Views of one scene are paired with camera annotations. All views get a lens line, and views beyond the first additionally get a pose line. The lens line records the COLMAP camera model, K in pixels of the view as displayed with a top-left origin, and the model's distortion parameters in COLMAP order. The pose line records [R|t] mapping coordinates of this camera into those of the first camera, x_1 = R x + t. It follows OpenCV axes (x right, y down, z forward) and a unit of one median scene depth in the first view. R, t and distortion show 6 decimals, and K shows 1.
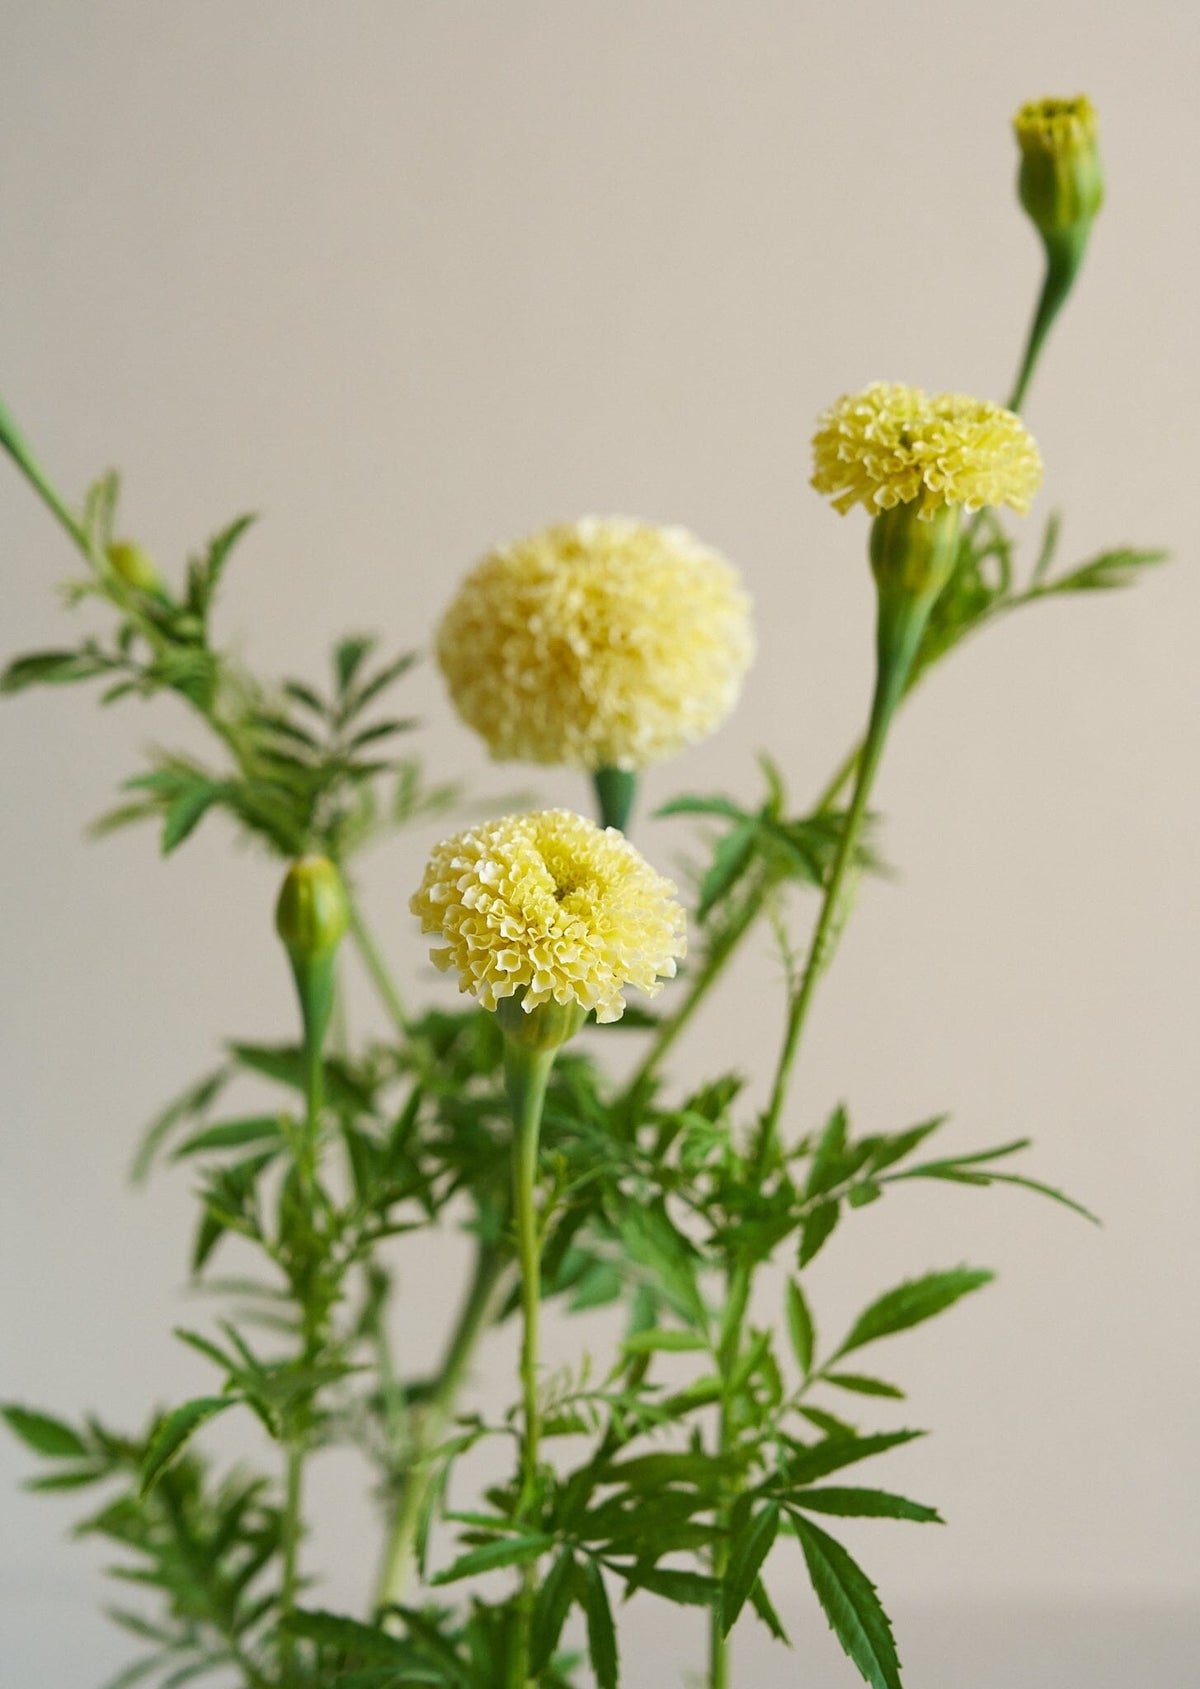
lens RADIAL K [[2572.3, 0, 617.3], [0, 2572.3, 853.3], [0, 0, 1]] dist [-0.032409, 0.000000]
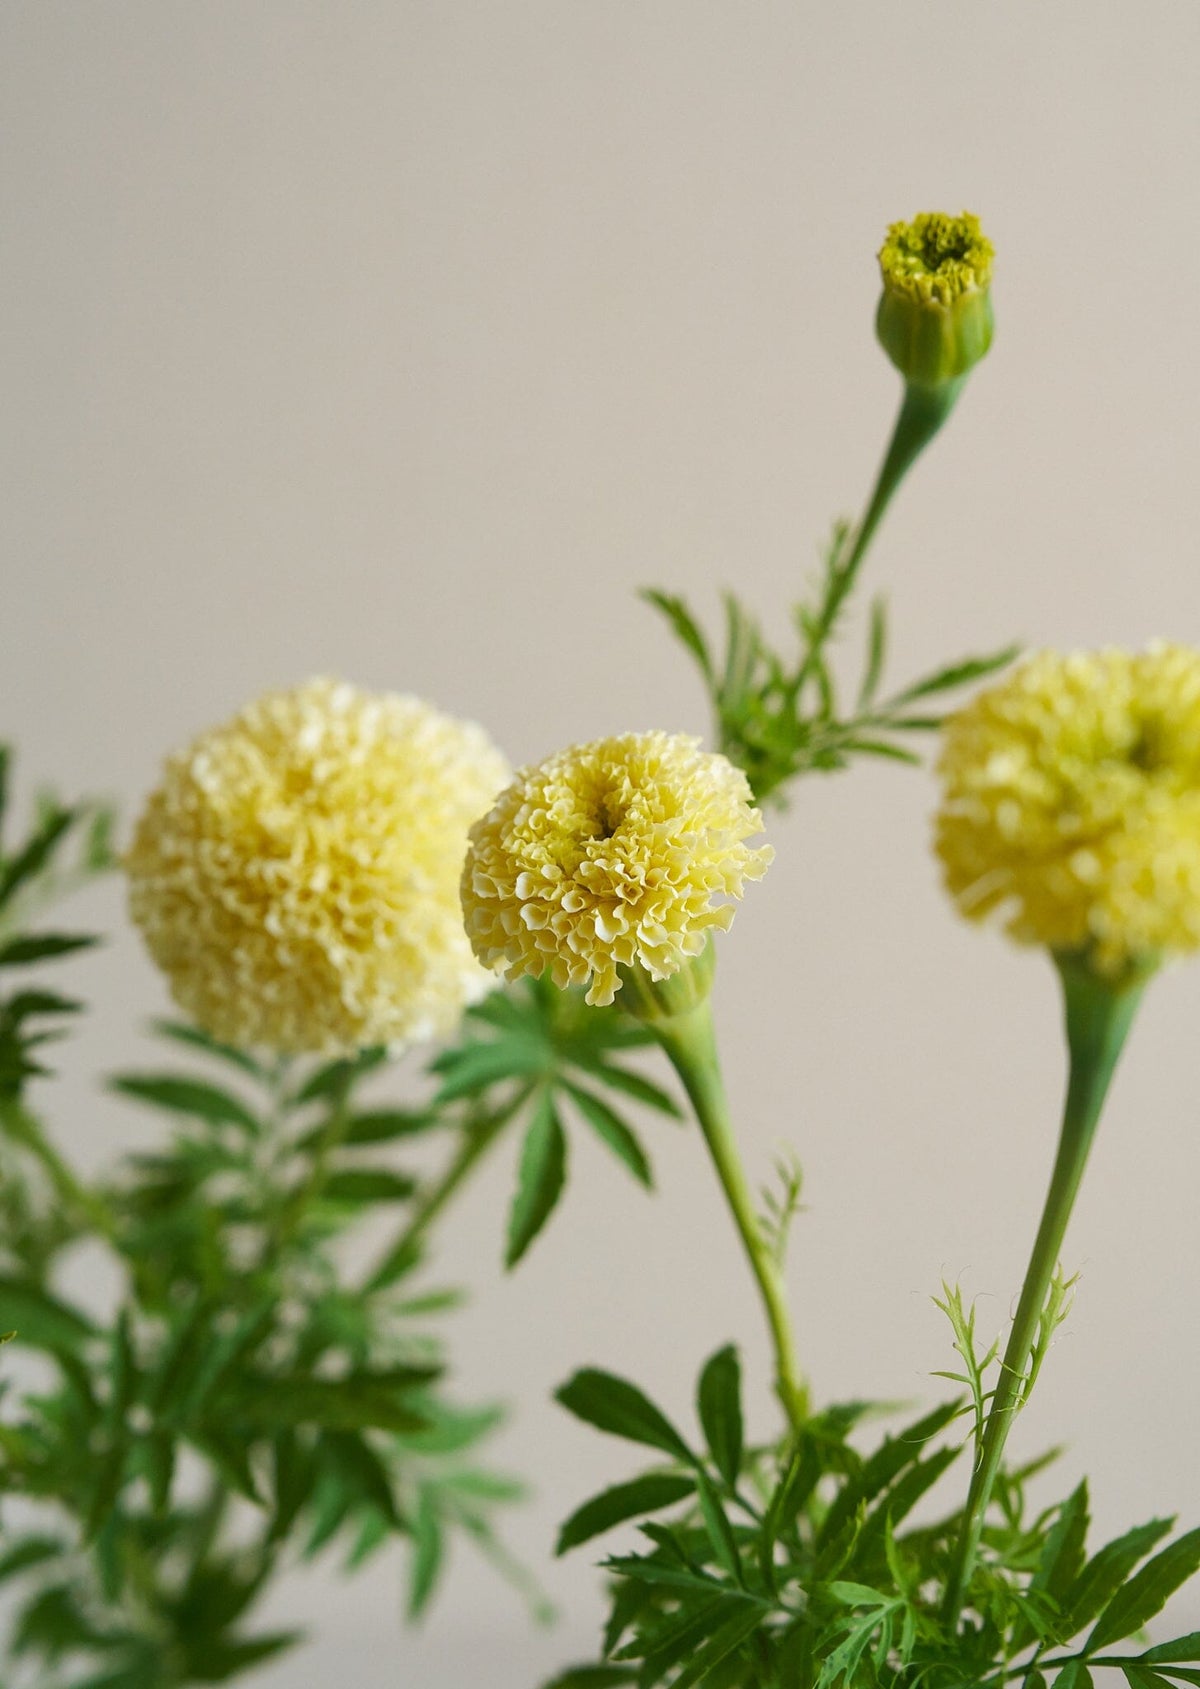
lens RADIAL K [[2572.3, 0, 614.2], [0, 2572.3, 851.1], [0, 0, 1]] dist [-0.032409, 0.000000]
pose [[0.976535, -0.108761, 0.185875, -0.072830], [0.040509, 0.940463, 0.337473, -0.363706], [-0.211513, -0.322025, 0.922801, 0.273375]]
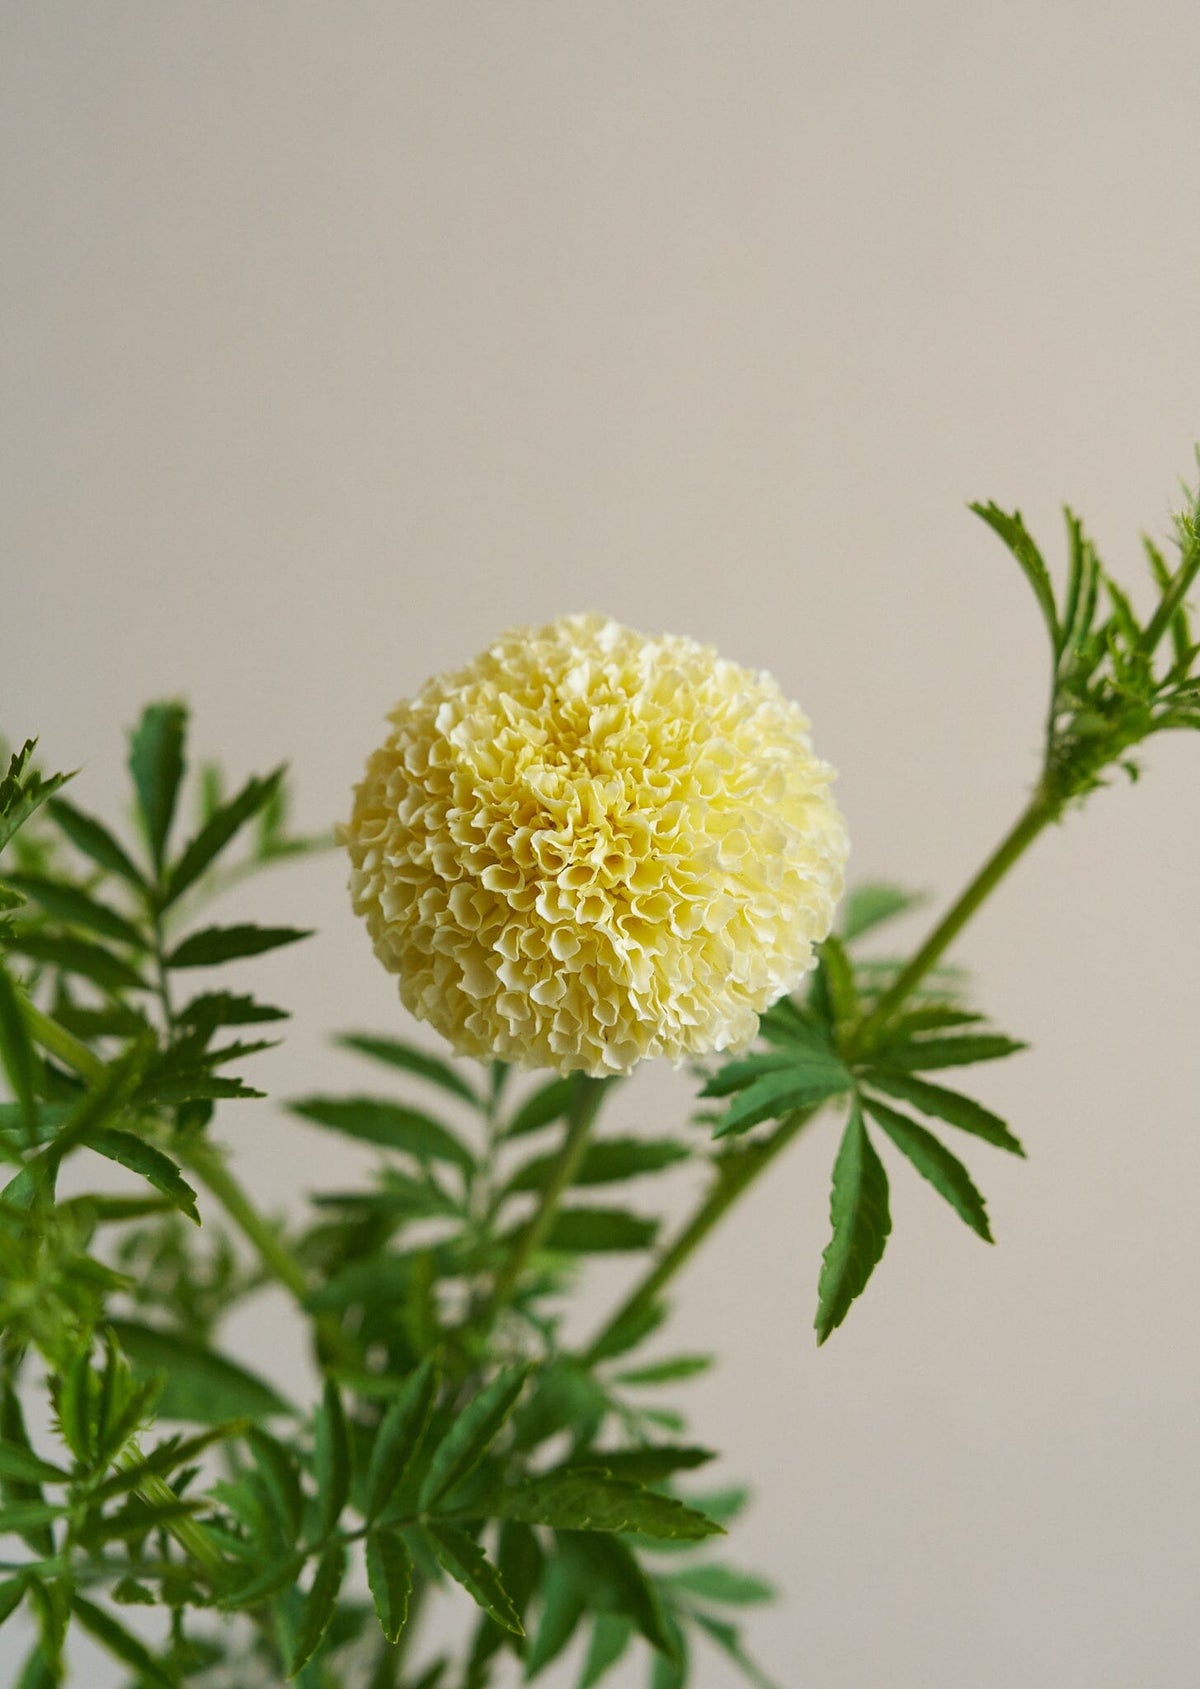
lens RADIAL K [[2572.3, 0, 589.2], [0, 2572.3, 847.0], [0, 0, 1]] dist [-0.032409, 0.000000]
pose [[0.980112, -0.105572, 0.168031, -0.123345], [0.046263, 0.944970, 0.323869, -0.301993], [-0.192976, -0.309654, 0.931061, 0.422836]]
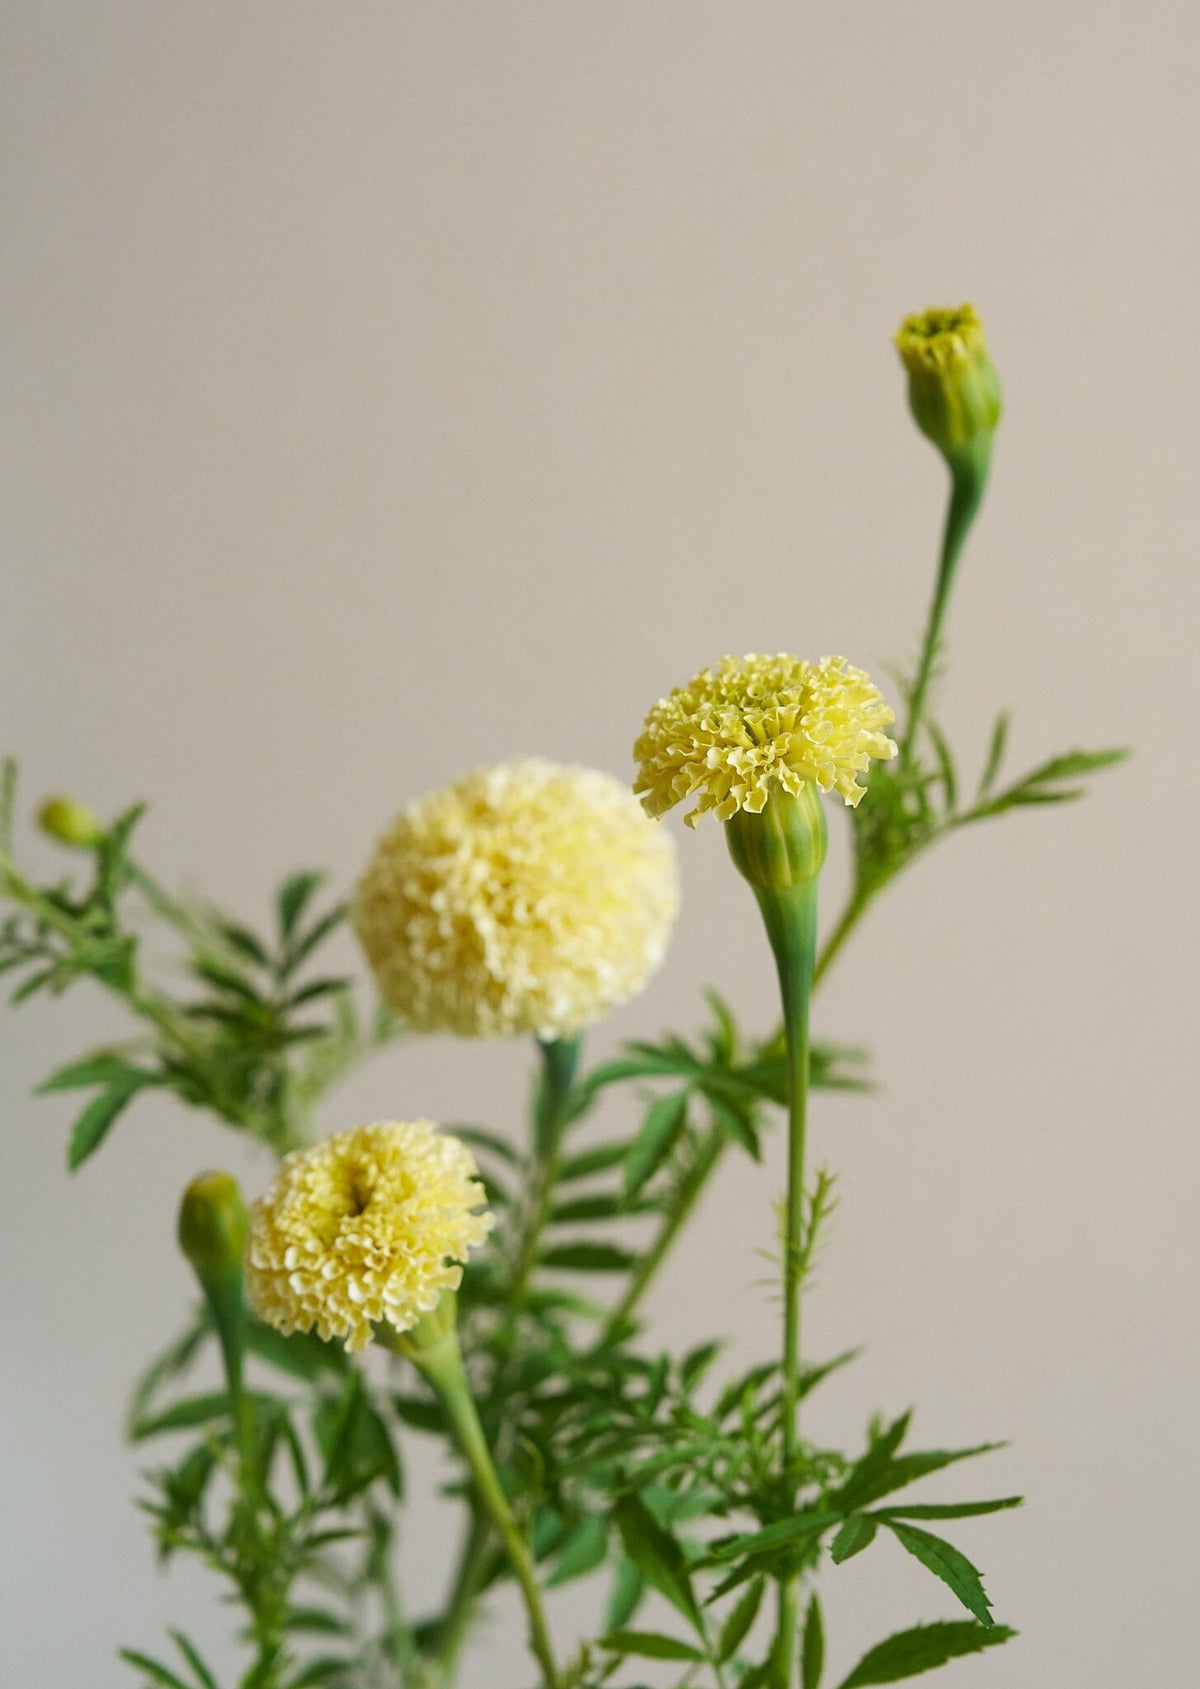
lens RADIAL K [[2572.3, 0, 594.2], [0, 2572.3, 838.2], [0, 0, 1]] dist [-0.032409, 0.000000]
pose [[0.993378, -0.070865, -0.090430, 0.113266], [0.071956, 0.997368, 0.008864, -0.116120], [0.089564, -0.015312, 0.995863, 0.053730]]
